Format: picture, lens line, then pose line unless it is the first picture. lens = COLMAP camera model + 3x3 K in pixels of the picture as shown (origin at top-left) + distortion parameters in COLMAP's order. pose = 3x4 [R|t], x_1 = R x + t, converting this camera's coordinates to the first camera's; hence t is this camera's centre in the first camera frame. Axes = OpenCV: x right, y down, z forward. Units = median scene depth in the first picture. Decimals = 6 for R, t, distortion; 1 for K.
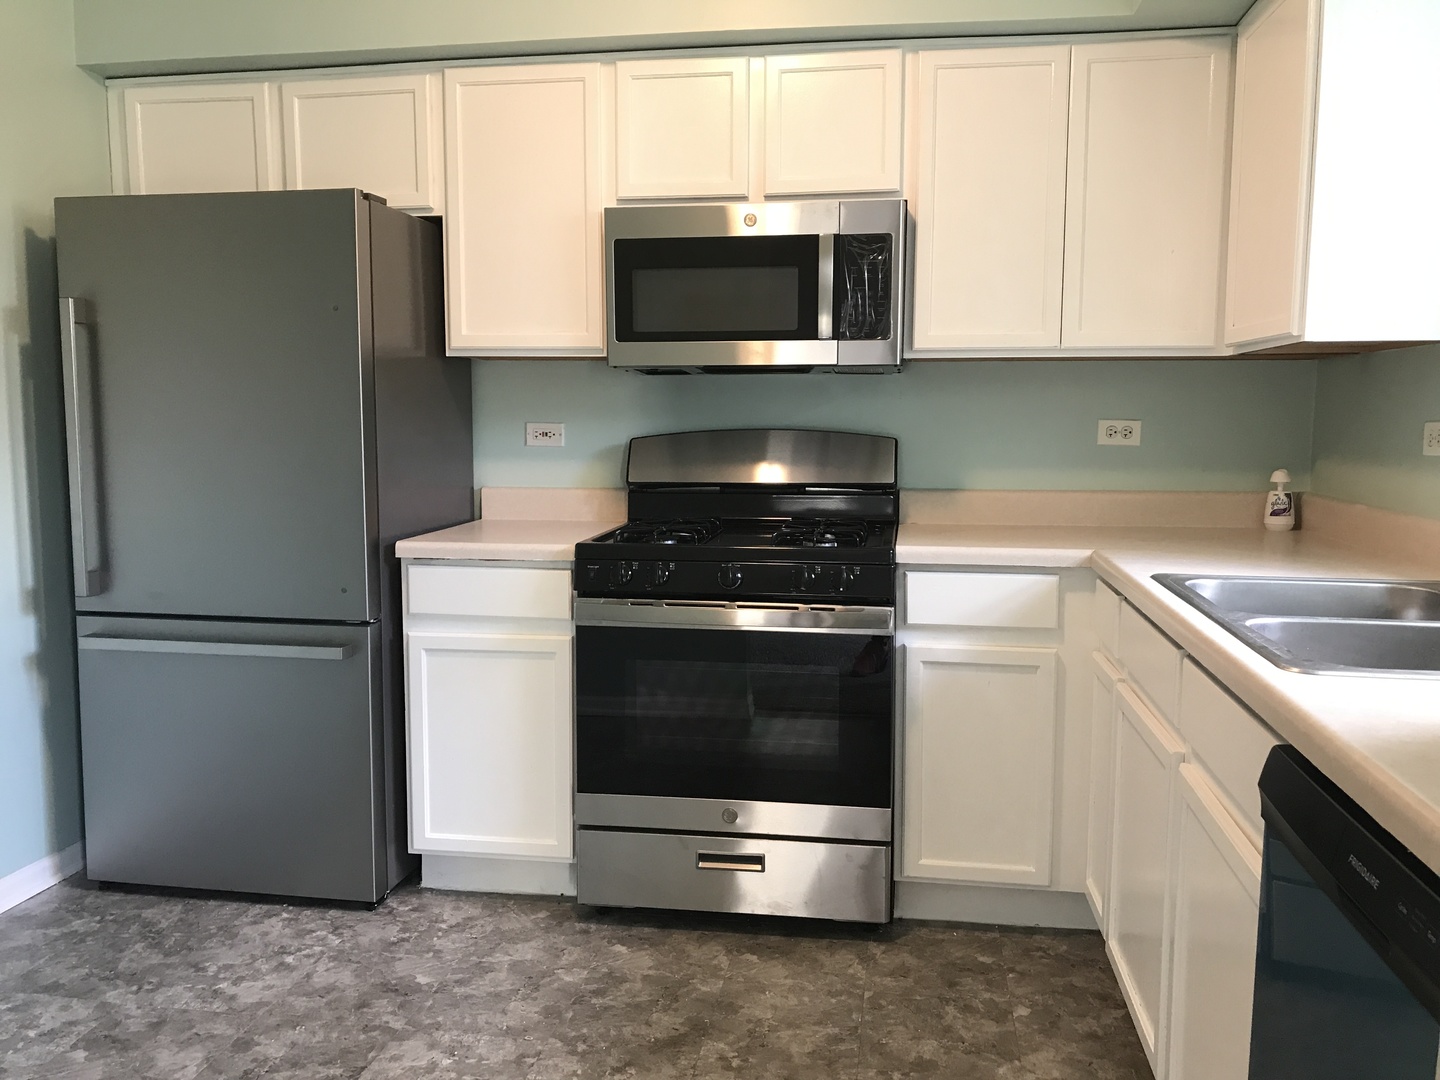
lens RADIAL K [[1174.2, 0, 719.9], [0, 1174.2, 539.7], [0, 0, 1]] dist [0.003448, -0.007313]
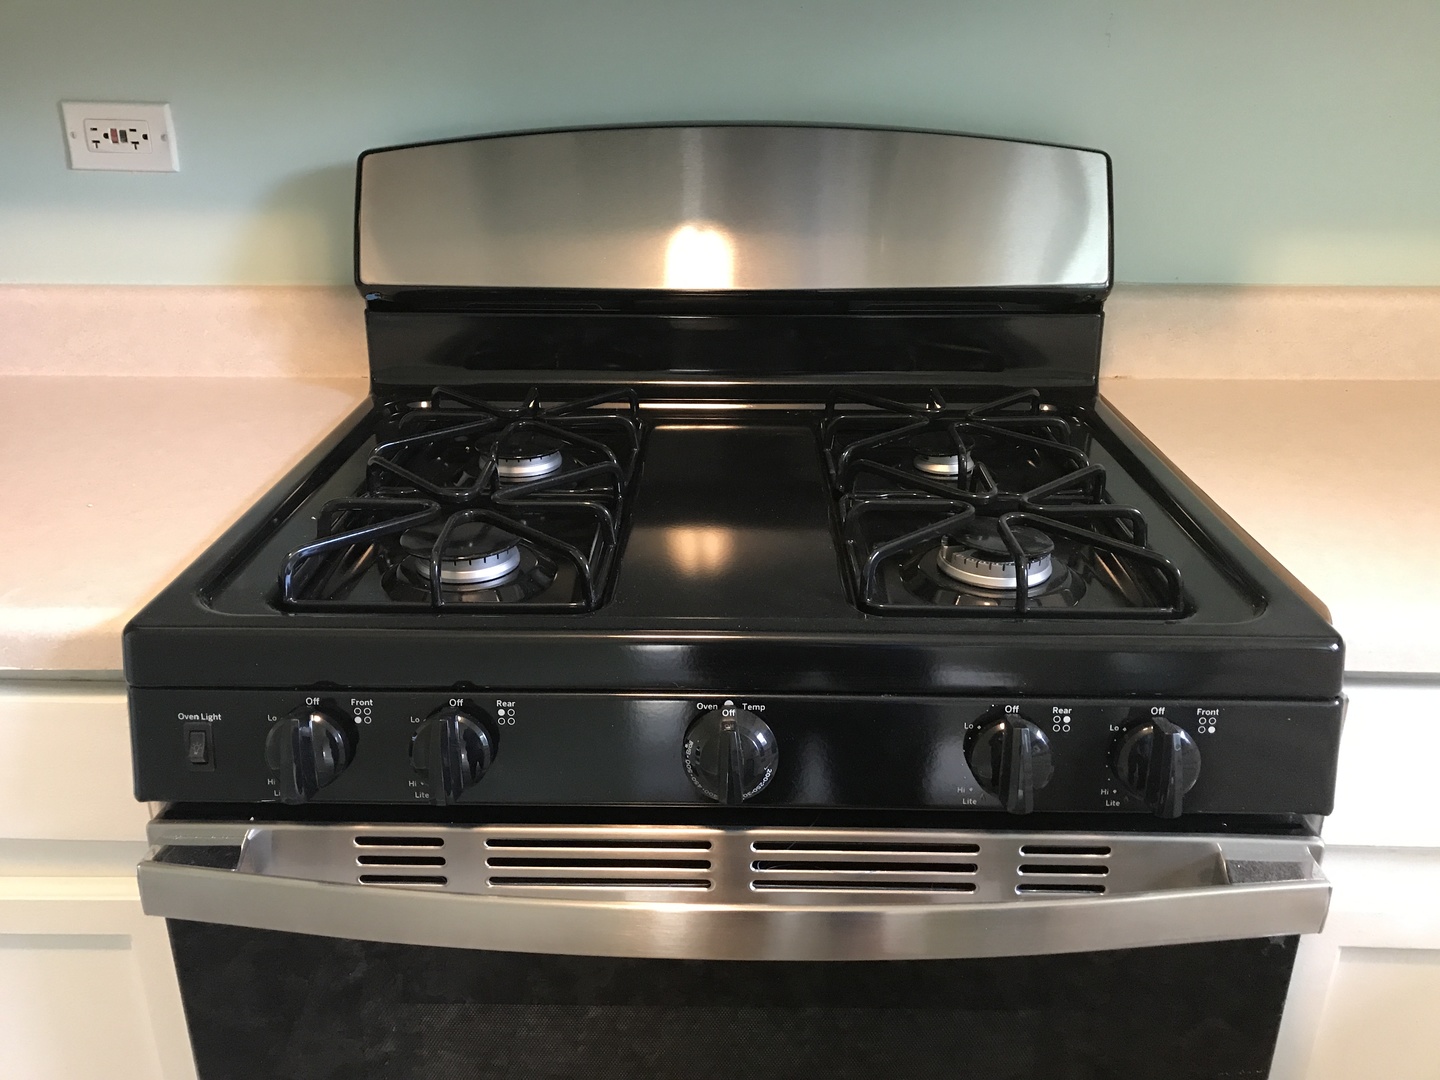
lens RADIAL K [[1174.2, 0, 720.5], [0, 1174.2, 539.4], [0, 0, 1]] dist [0.003448, -0.007313]
pose [[0.990723, -0.048991, 0.126756, -0.019252], [0.011960, 0.960571, 0.277776, -0.072452], [-0.135367, -0.273683, 0.952246, 0.629857]]
